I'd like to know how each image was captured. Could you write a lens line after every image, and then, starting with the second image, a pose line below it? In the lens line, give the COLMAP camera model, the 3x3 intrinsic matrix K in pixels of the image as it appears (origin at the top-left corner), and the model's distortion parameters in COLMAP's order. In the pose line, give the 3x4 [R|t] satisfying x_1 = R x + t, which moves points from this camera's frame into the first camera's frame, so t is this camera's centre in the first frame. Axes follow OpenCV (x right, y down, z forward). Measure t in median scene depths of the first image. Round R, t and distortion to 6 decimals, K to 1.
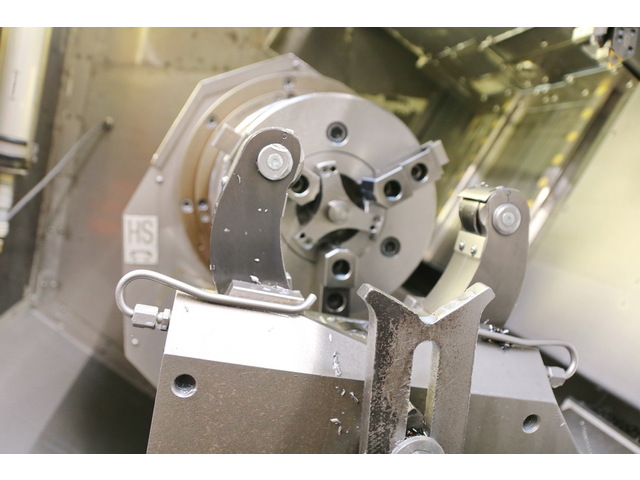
lens RADIAL K [[493.1, 0, 320.0], [0, 493.1, 240.0], [0, 0, 1]] dist [-0.126771, 0.103162]
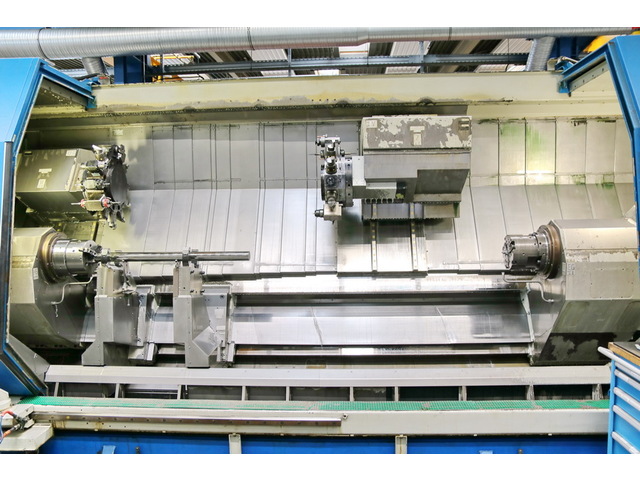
lens RADIAL K [[501.5, 0, 318.2], [0, 501.5, 252.0], [0, 0, 1]] dist [-0.125590, 0.110700]
pose [[0.263789, -0.154181, 0.952178, -5.464118], [0.175859, 0.978285, 0.109689, -0.323756], [-0.948414, 0.138515, 0.285175, -3.785957]]
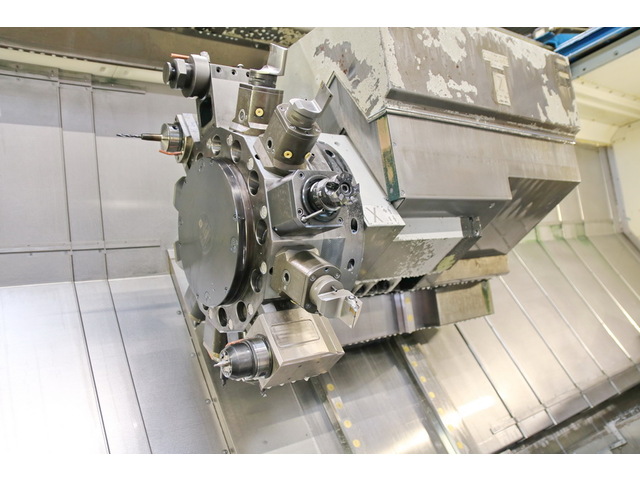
lens RADIAL K [[501.5, 0, 318.2], [0, 501.5, 252.0], [0, 0, 1]] dist [-0.125590, 0.110700]
pose [[-0.403431, 0.084500, 0.911100, -0.422433], [0.248979, 0.968293, 0.020442, -0.366392], [-0.880484, 0.235092, -0.411678, -1.628850]]
